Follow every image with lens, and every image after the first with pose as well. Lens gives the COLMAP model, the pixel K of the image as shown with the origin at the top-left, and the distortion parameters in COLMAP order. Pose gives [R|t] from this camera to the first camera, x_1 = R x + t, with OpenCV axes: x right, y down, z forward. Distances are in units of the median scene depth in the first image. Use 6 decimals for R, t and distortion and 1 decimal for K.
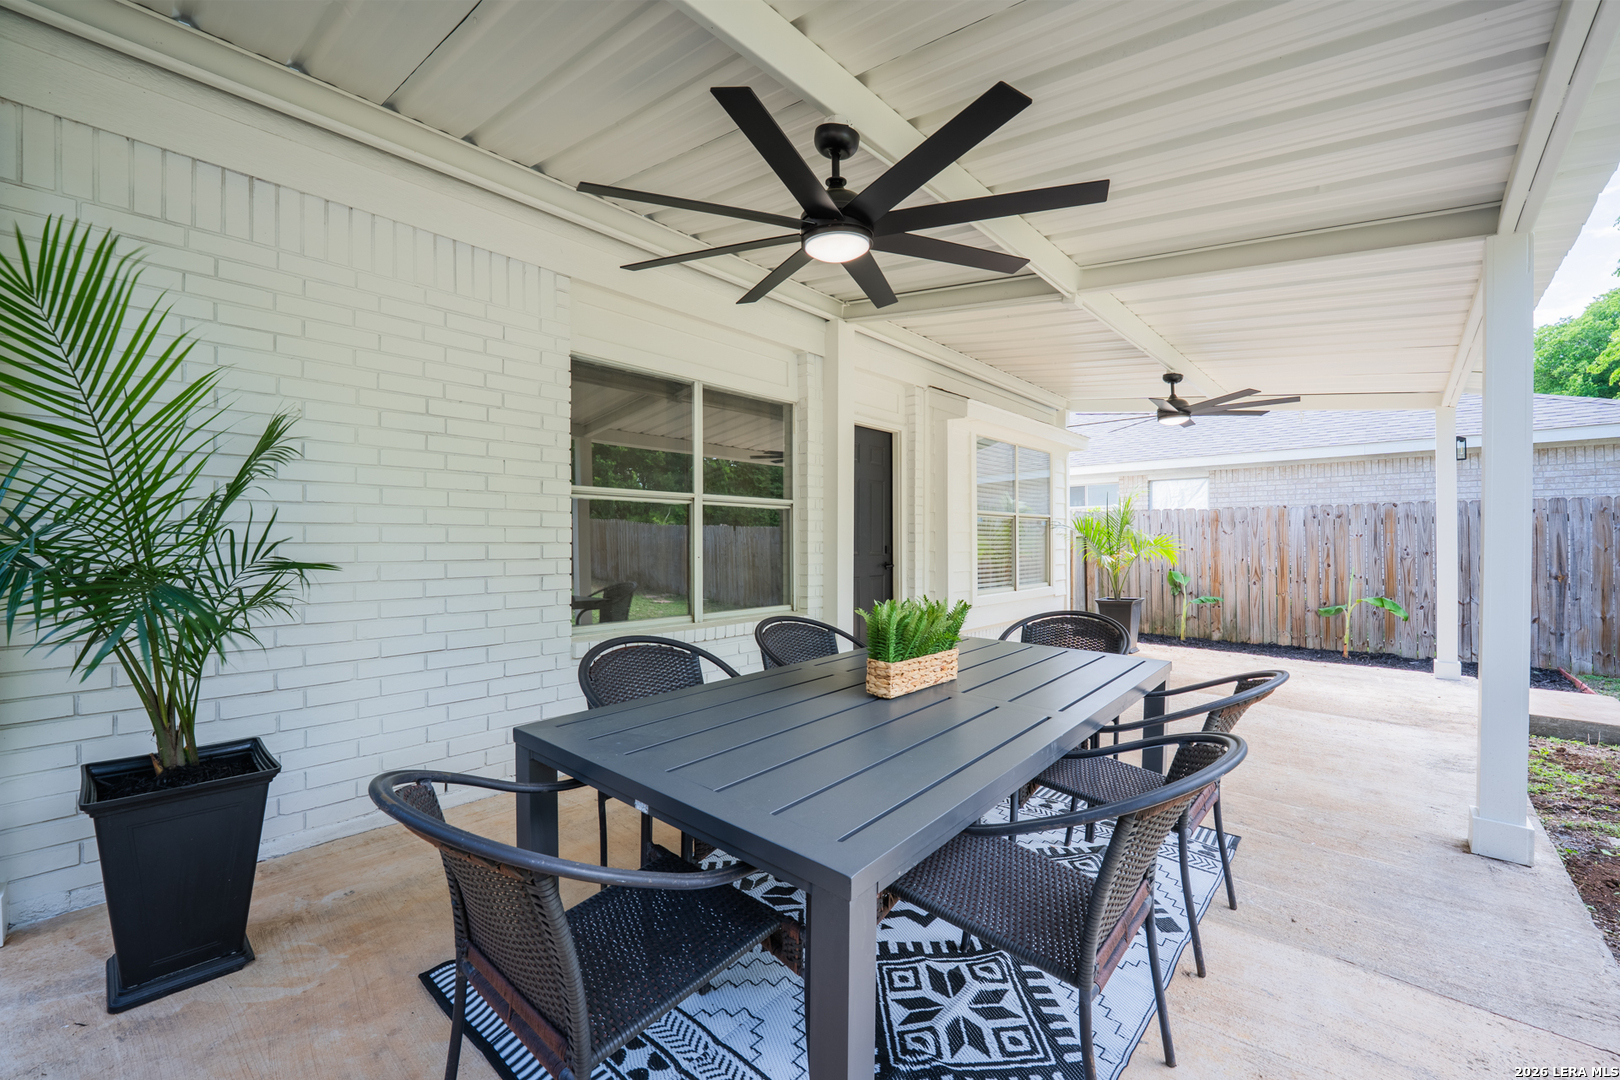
lens RADIAL K [[663.2, 0, 806.9], [0, 663.2, 543.9], [0, 0, 1]] dist [-0.017548, 0.000034]
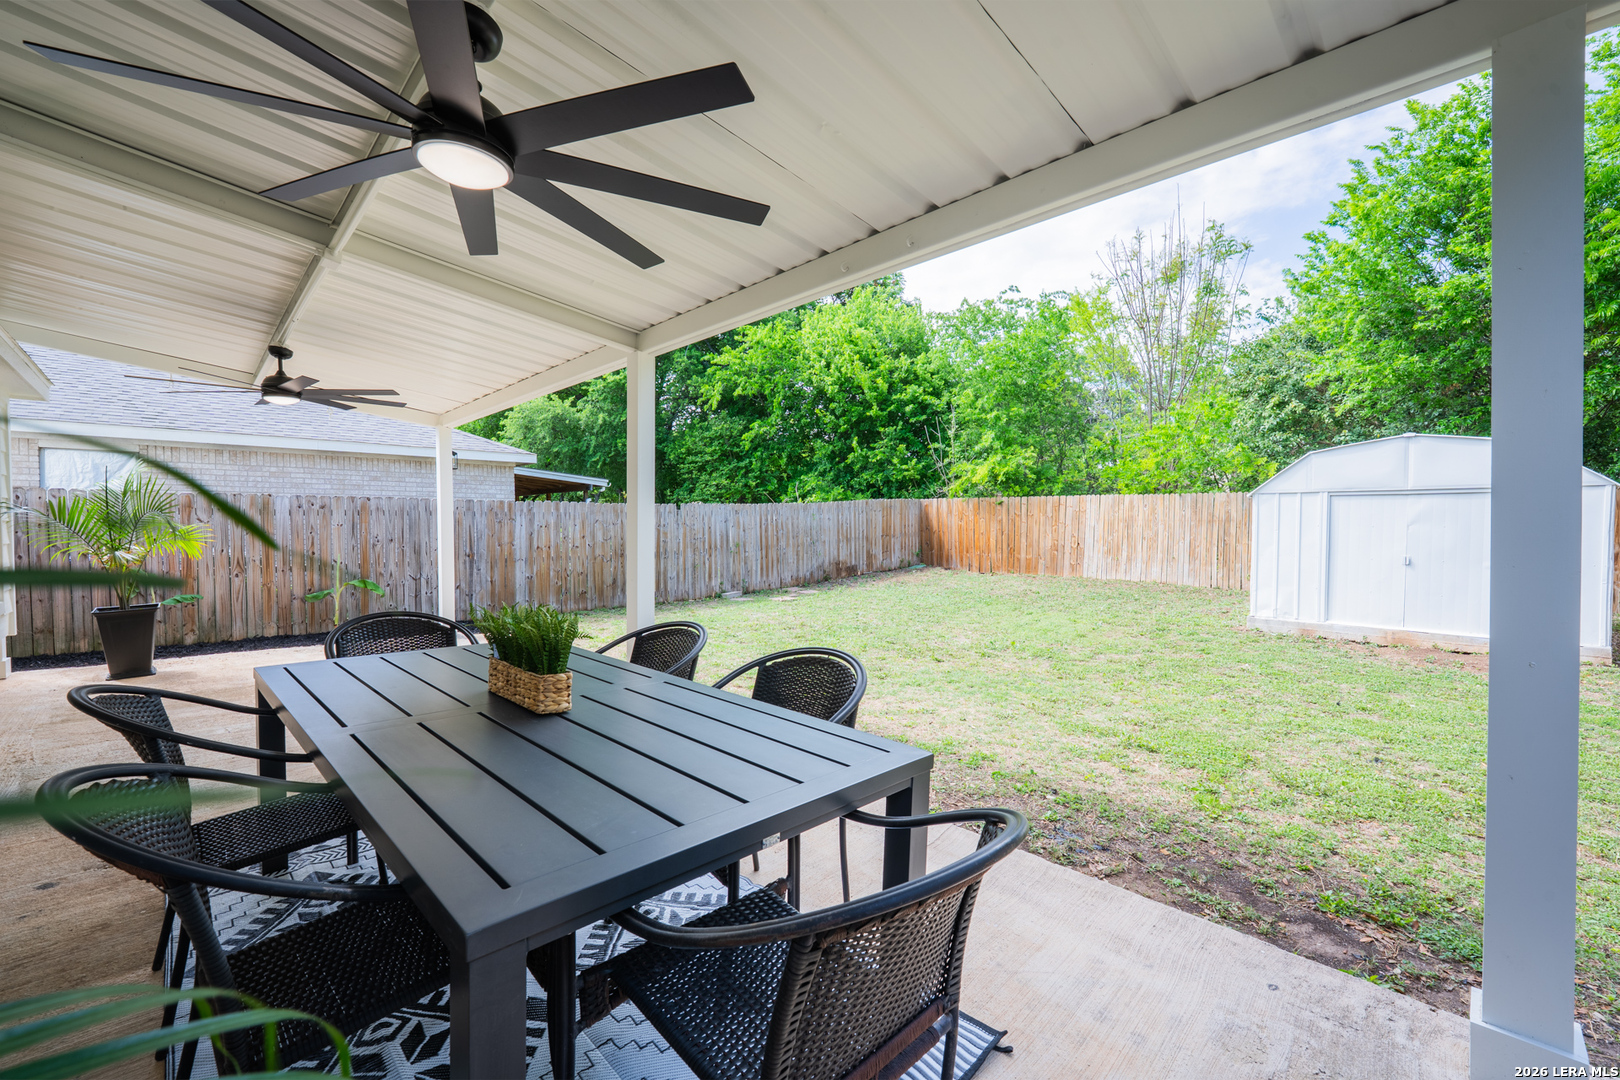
lens RADIAL K [[663.2, 0, 806.9], [0, 663.2, 543.9], [0, 0, 1]] dist [-0.017548, 0.000034]
pose [[0.053535, -0.022657, 0.998309, -0.209652], [0.002103, 0.999743, 0.022577, -0.004237], [-0.998564, 0.000891, 0.053569, 0.151287]]
